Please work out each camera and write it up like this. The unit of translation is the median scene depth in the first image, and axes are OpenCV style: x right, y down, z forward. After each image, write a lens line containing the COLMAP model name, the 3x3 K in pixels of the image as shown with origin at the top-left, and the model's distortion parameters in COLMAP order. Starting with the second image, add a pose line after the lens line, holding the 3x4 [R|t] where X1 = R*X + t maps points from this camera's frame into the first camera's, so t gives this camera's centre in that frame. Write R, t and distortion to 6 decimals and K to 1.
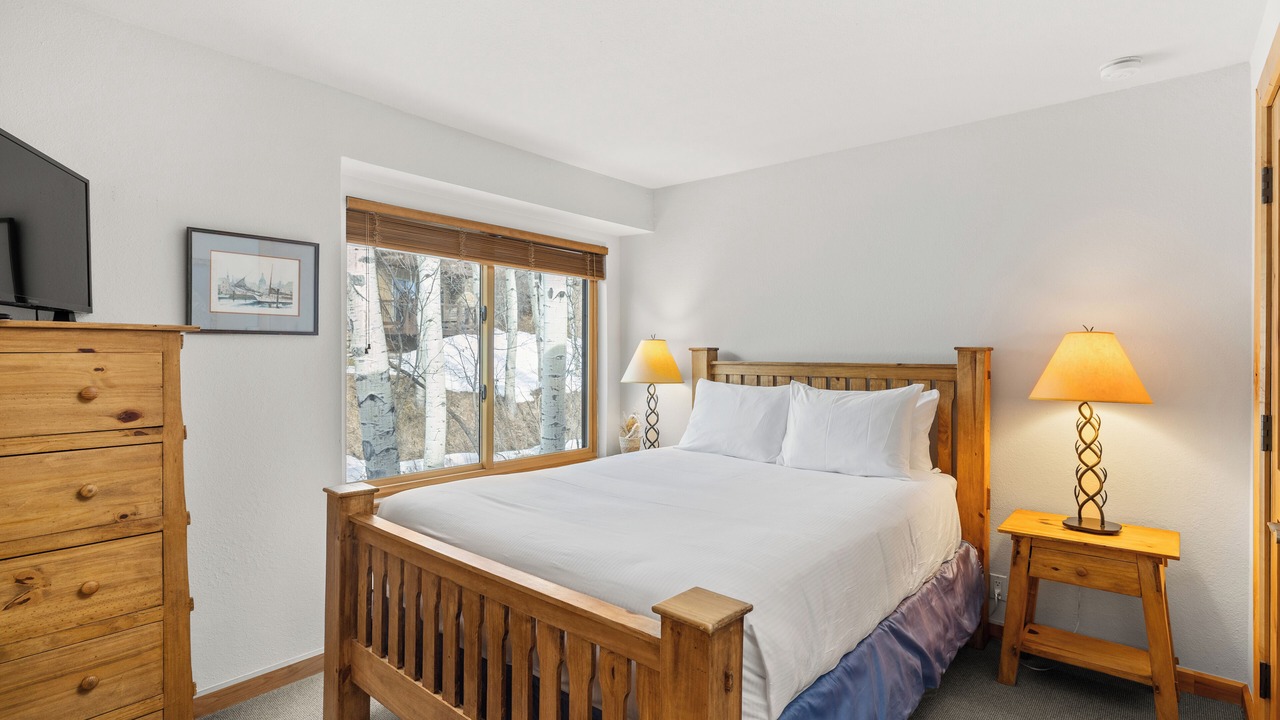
lens RADIAL K [[613.1, 0, 656.7], [0, 613.1, 358.9], [0, 0, 1]] dist [-0.002032, 0.000078]
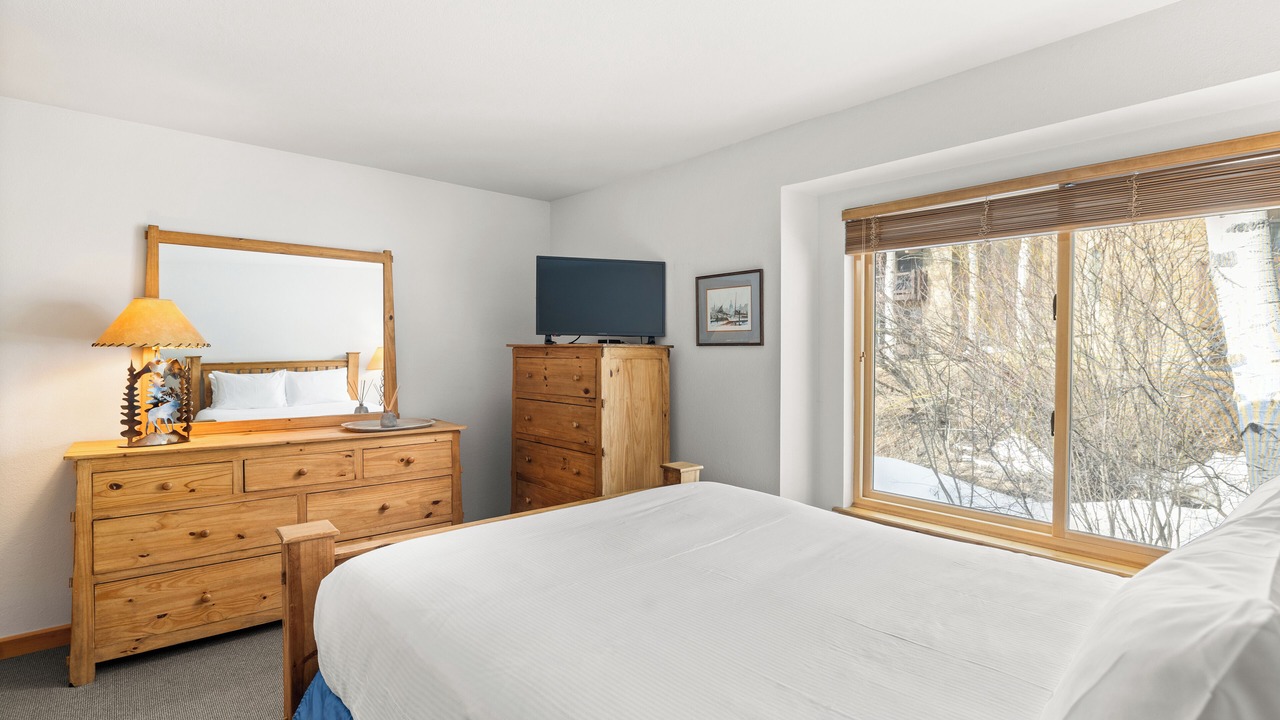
lens RADIAL K [[613.1, 0, 656.7], [0, 613.1, 358.9], [0, 0, 1]] dist [-0.002032, 0.000078]
pose [[-0.153937, 0.011815, -0.988010, 0.718874], [-0.016978, 0.999749, 0.014601, -0.028709], [0.987935, 0.019022, -0.153697, 1.061704]]
